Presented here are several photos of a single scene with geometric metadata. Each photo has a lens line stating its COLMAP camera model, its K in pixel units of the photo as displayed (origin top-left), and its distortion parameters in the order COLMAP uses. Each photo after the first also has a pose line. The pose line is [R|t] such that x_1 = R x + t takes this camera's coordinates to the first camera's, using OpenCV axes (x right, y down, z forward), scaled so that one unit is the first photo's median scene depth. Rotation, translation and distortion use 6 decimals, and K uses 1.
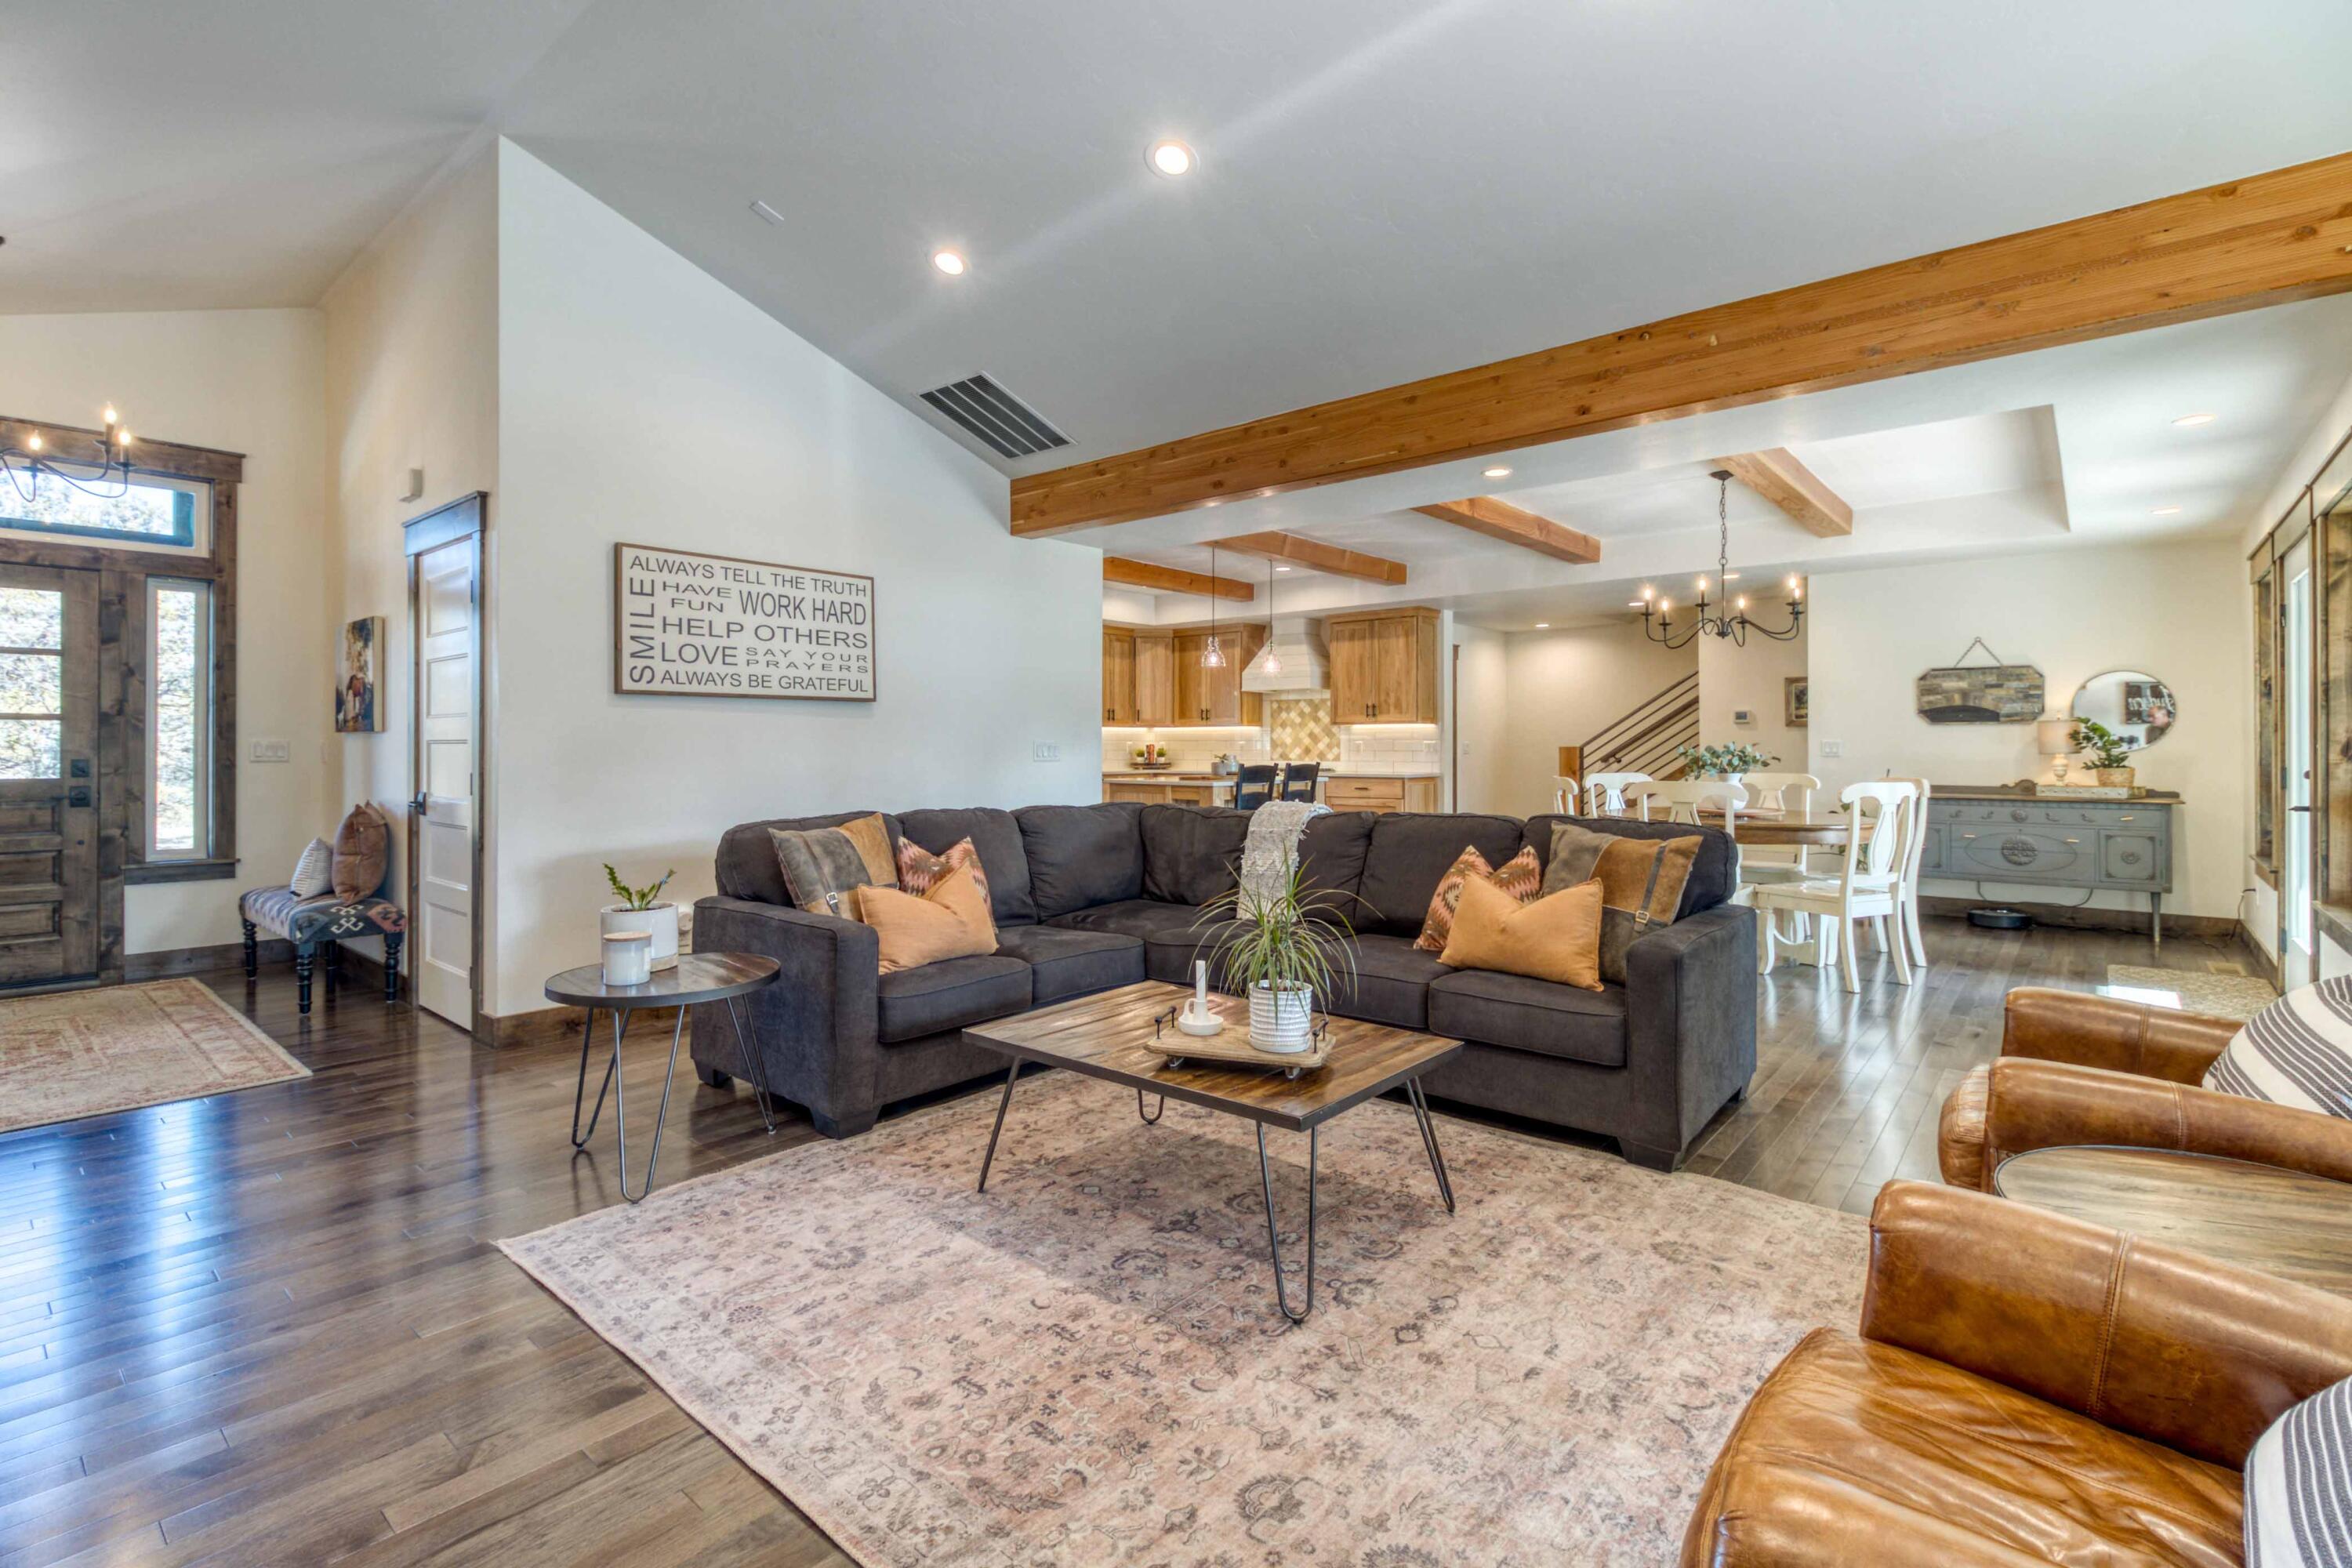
lens RADIAL K [[1080.6, 0, 1173.0], [0, 1080.6, 739.7], [0, 0, 1]] dist [0.022183, -0.014305]
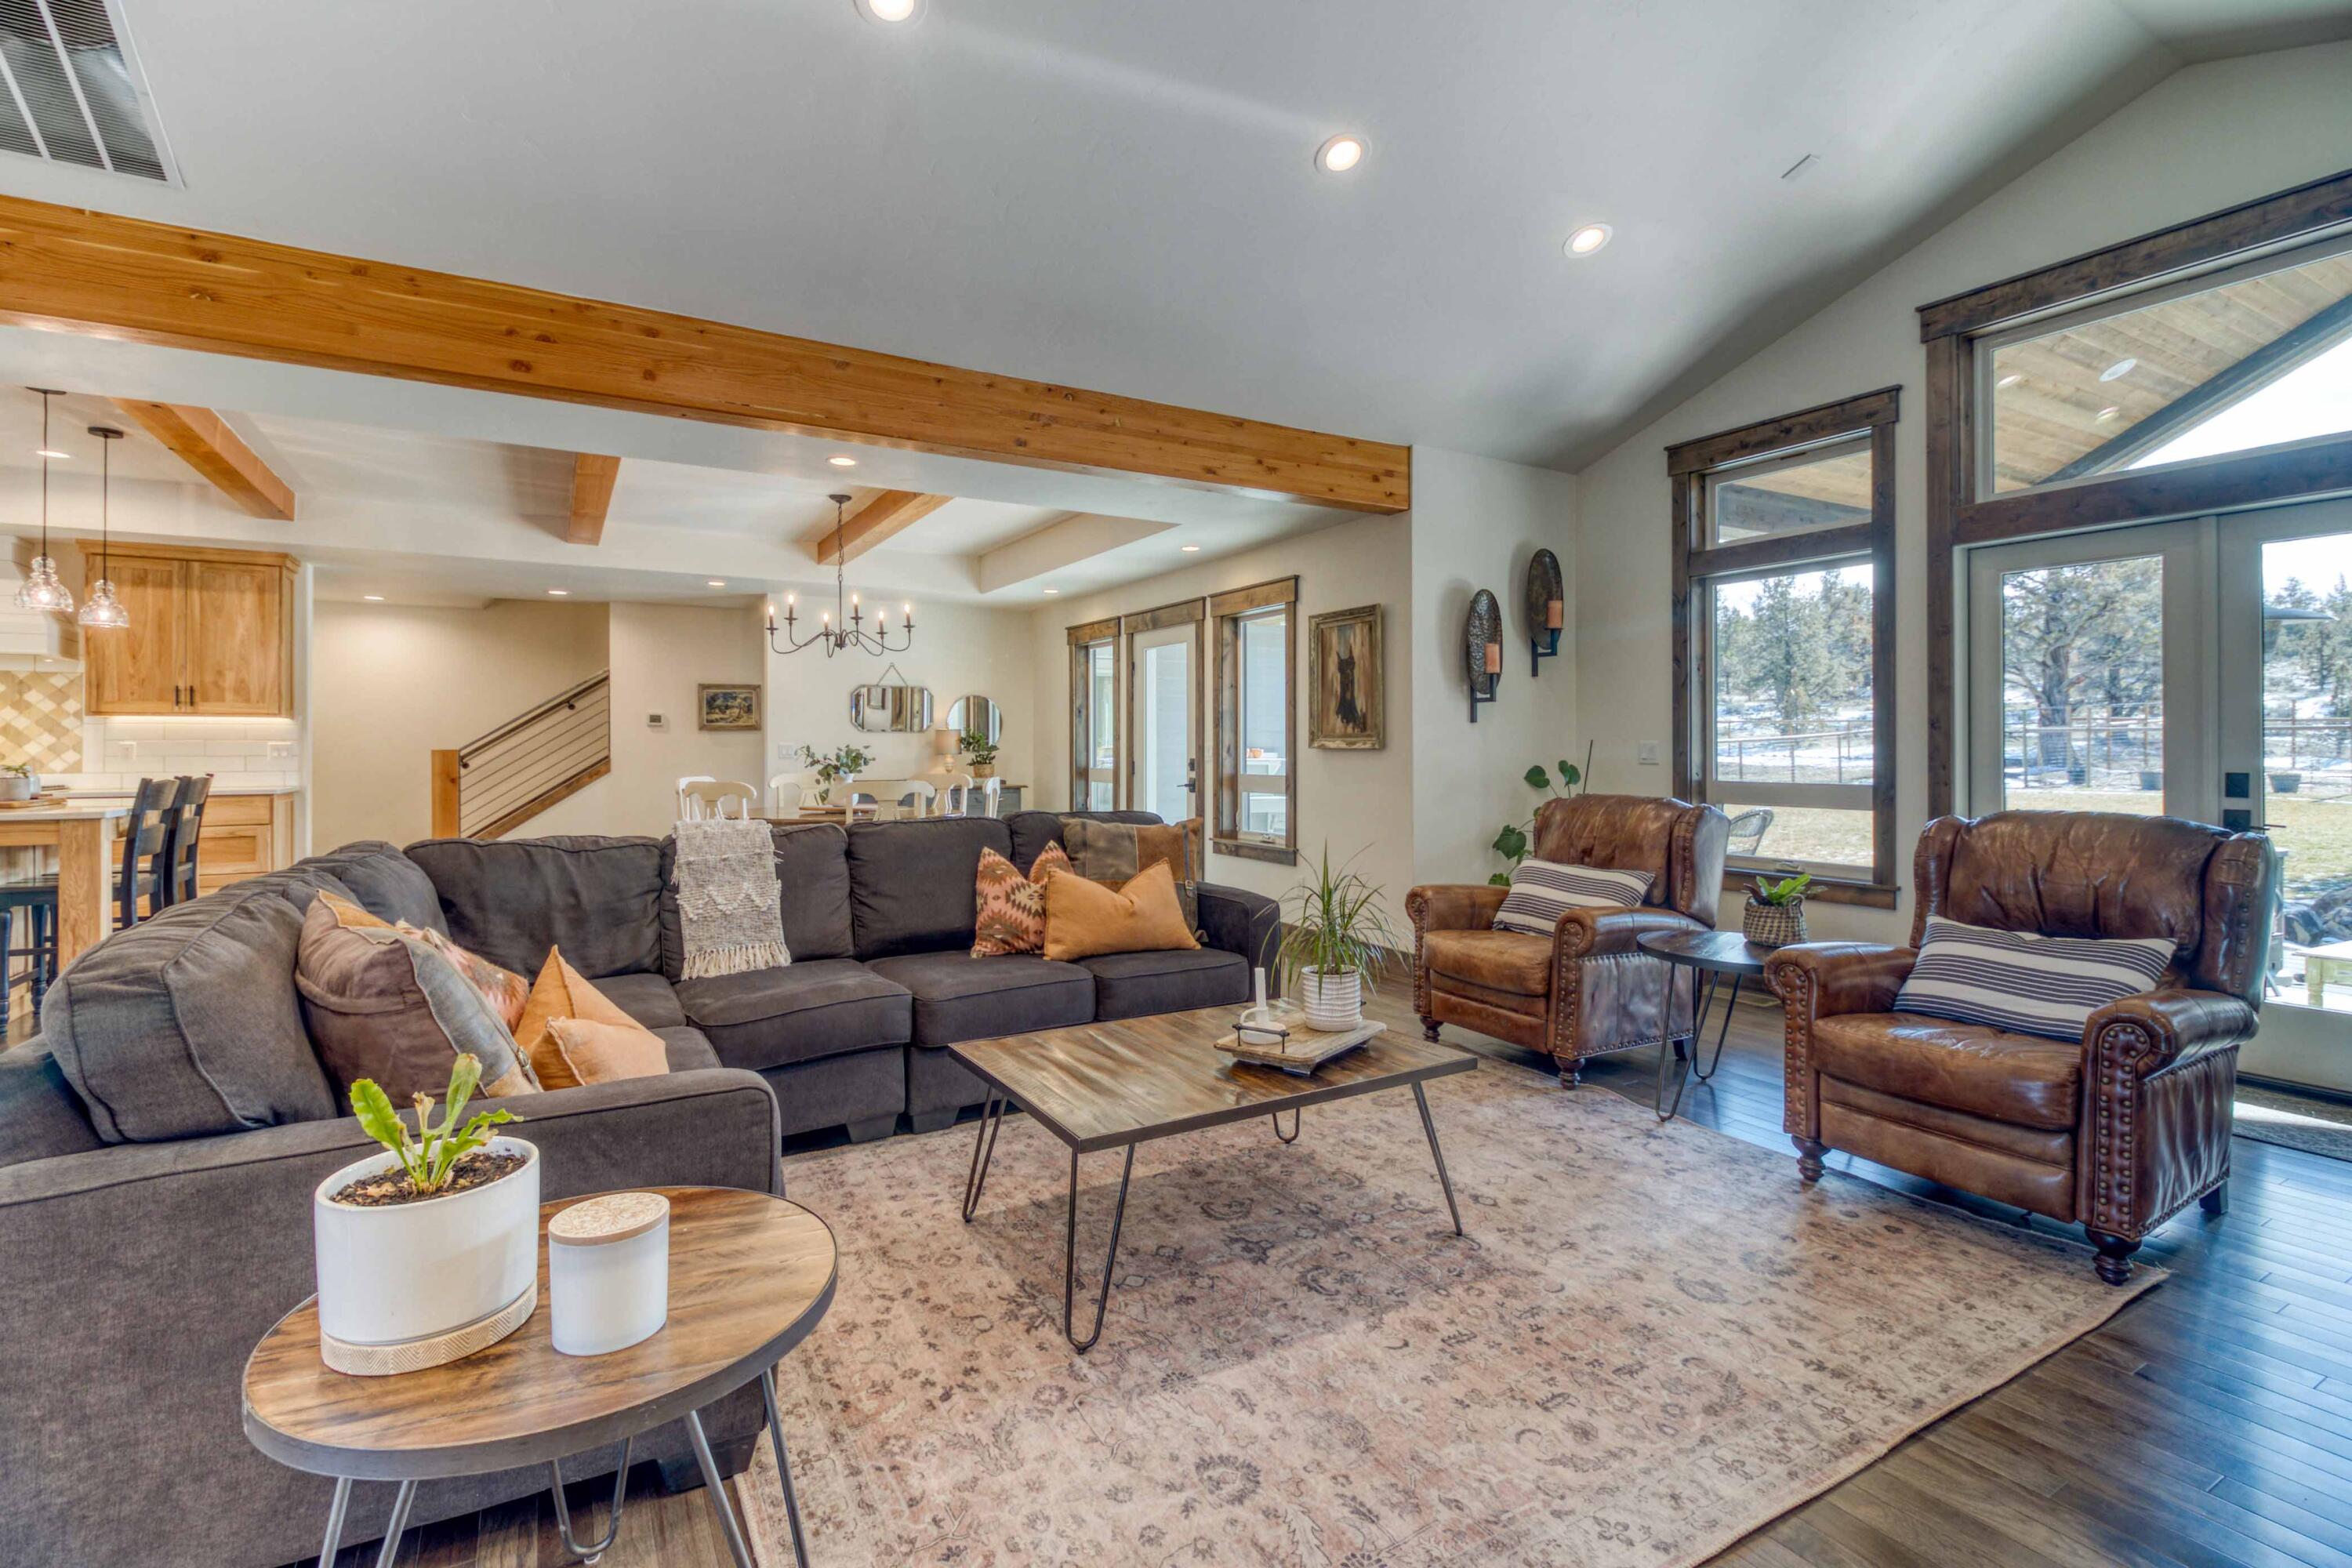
lens RADIAL K [[1080.6, 0, 1173.0], [0, 1080.6, 739.7], [0, 0, 1]] dist [0.022183, -0.014305]
pose [[0.329261, 0.007004, 0.944213, -0.875755], [-0.004521, 0.999973, -0.005841, 0.004294], [-0.944228, -0.002345, 0.329284, 0.714437]]
